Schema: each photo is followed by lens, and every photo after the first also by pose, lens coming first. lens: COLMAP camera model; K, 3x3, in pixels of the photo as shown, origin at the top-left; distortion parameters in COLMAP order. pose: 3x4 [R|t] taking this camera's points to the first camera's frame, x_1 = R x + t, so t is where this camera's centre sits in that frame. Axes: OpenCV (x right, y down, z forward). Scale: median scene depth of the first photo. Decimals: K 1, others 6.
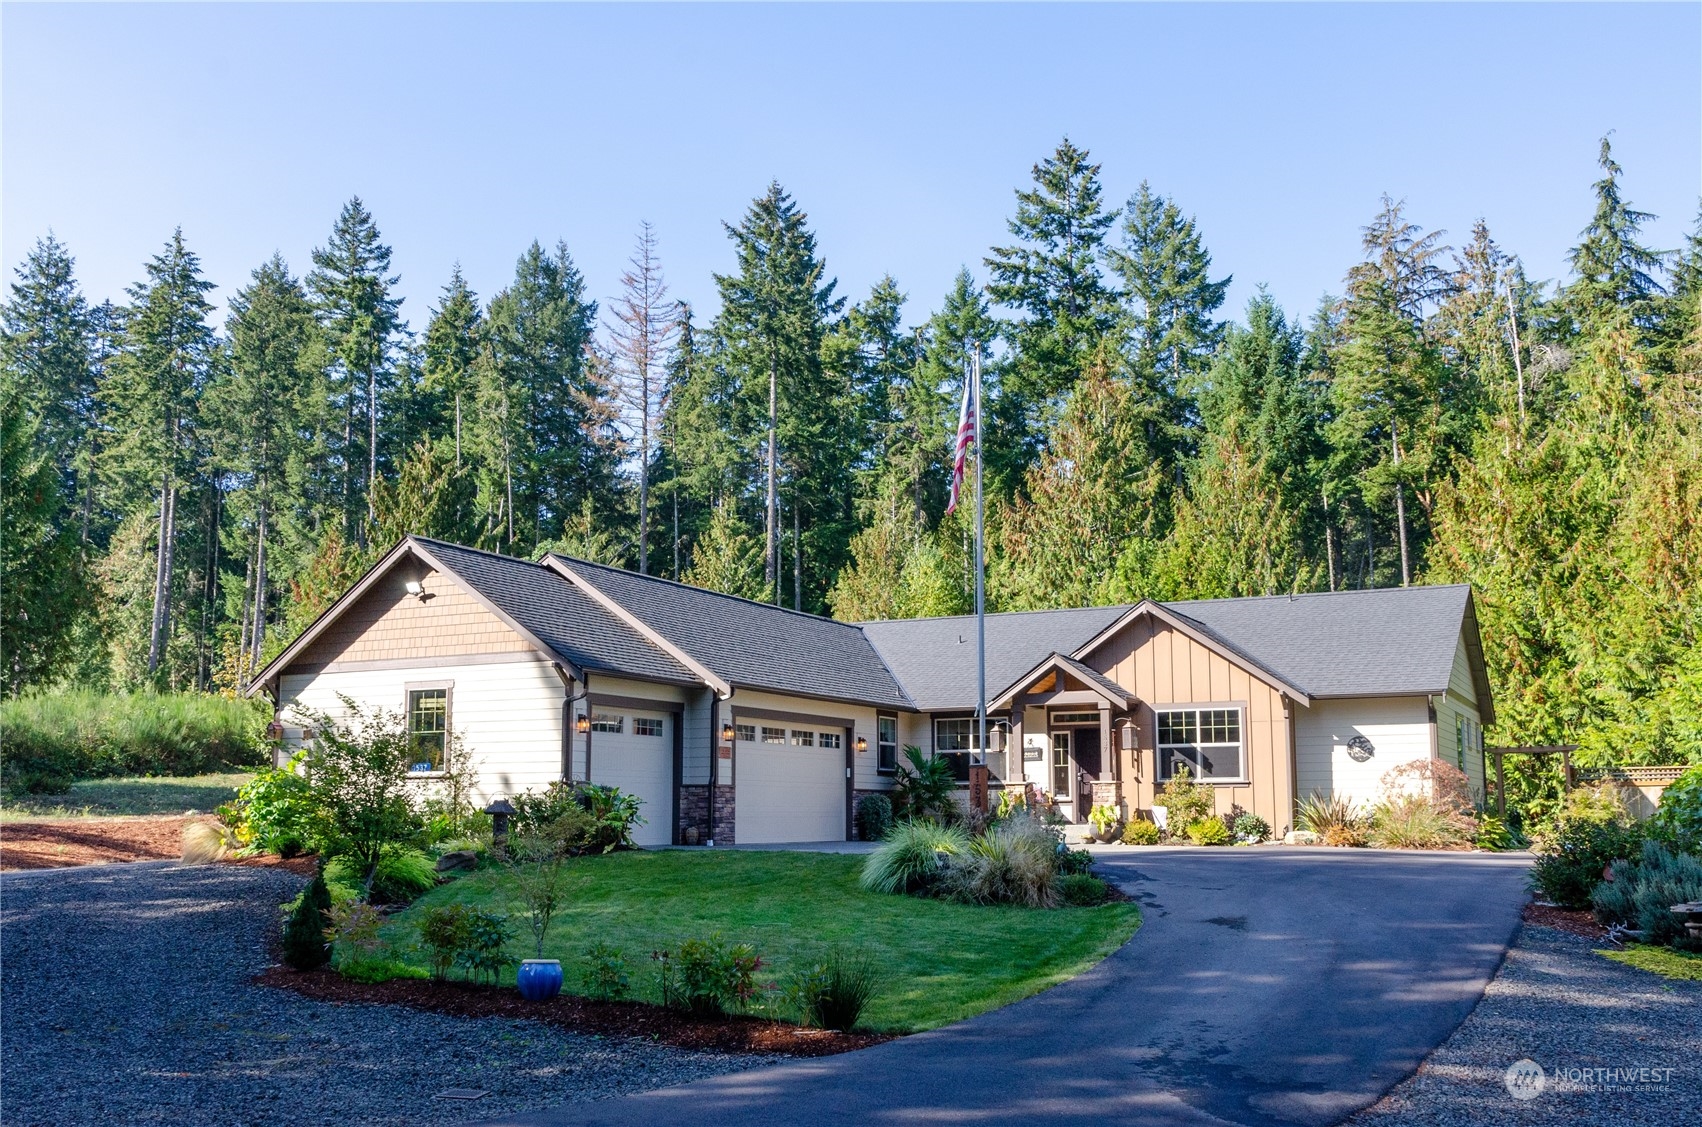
lens RADIAL K [[1548.8, 0, 846.4], [0, 1548.8, 558.6], [0, 0, 1]] dist [-0.029856, 0.010260]
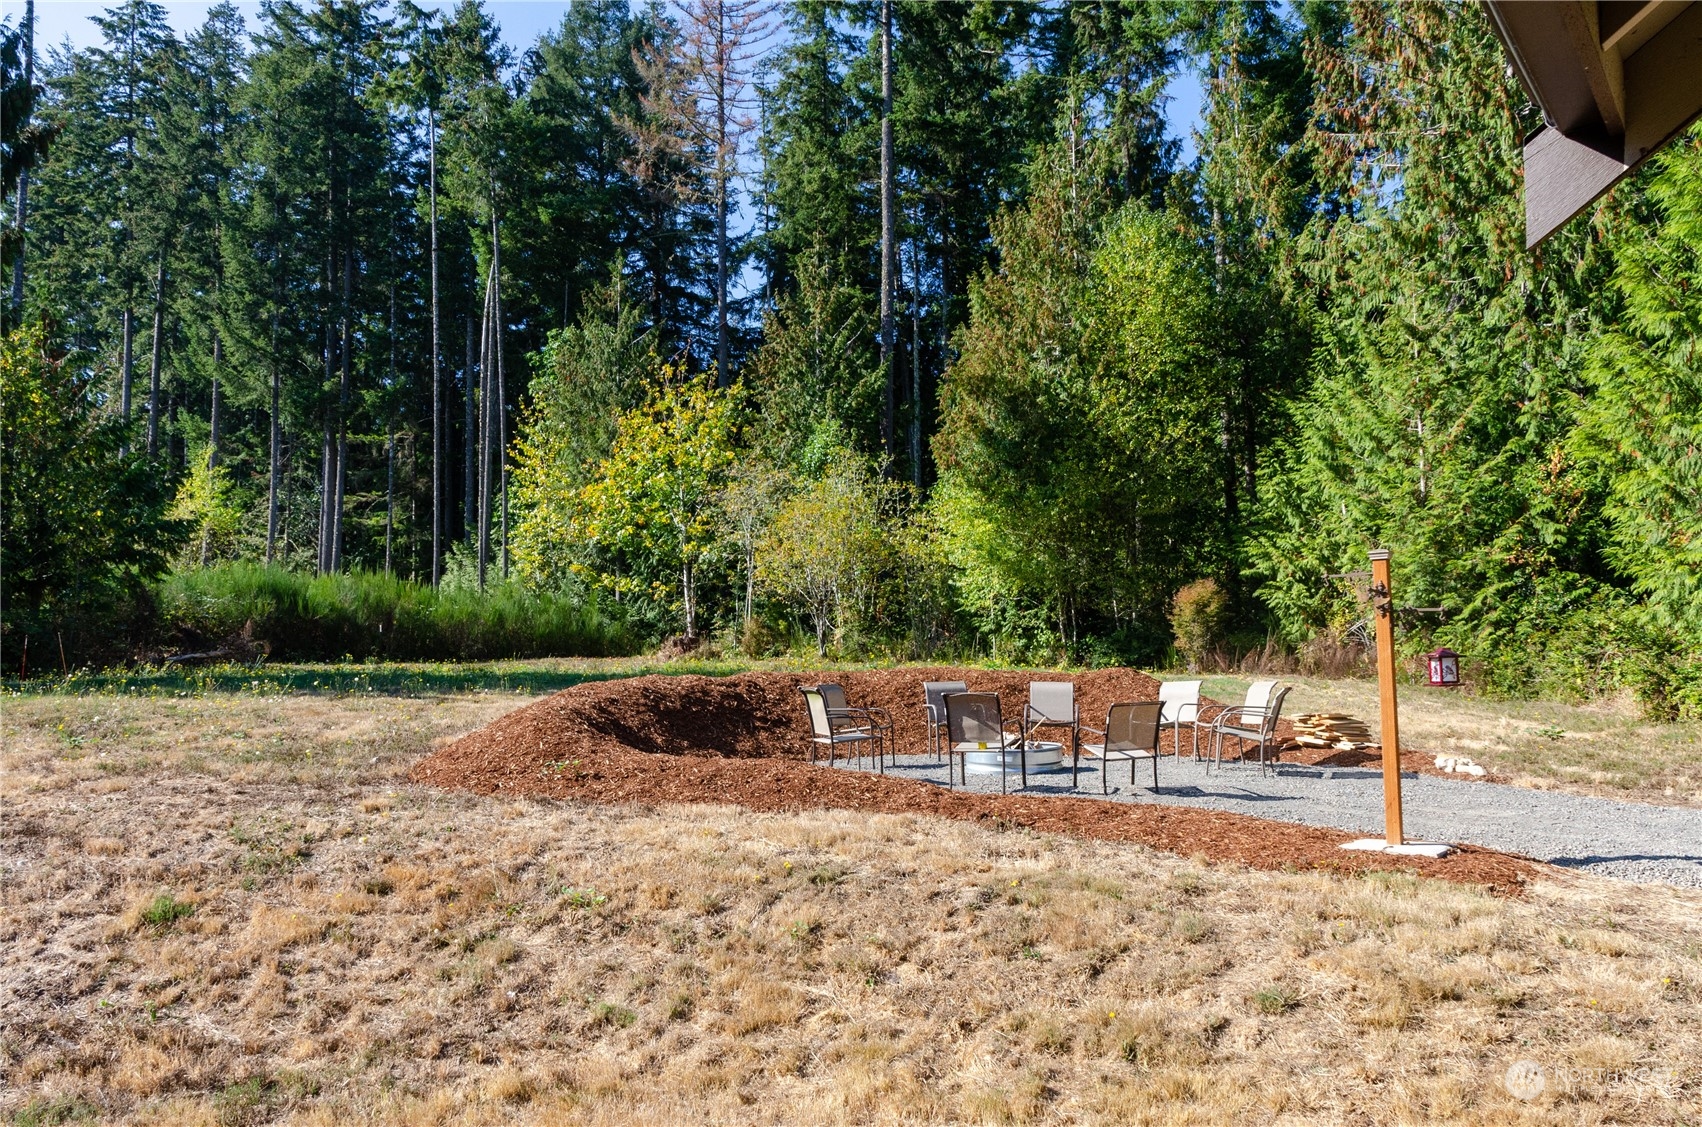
lens RADIAL K [[1313.2, 0, 853.0], [0, 1313.2, 565.1], [0, 0, 1]] dist [0.003089, 0.004392]
pose [[0.983231, -0.027938, -0.180213, 0.030834], [0.038072, 0.997867, 0.053021, 0.071151], [0.178347, -0.058993, 0.982198, 0.496173]]
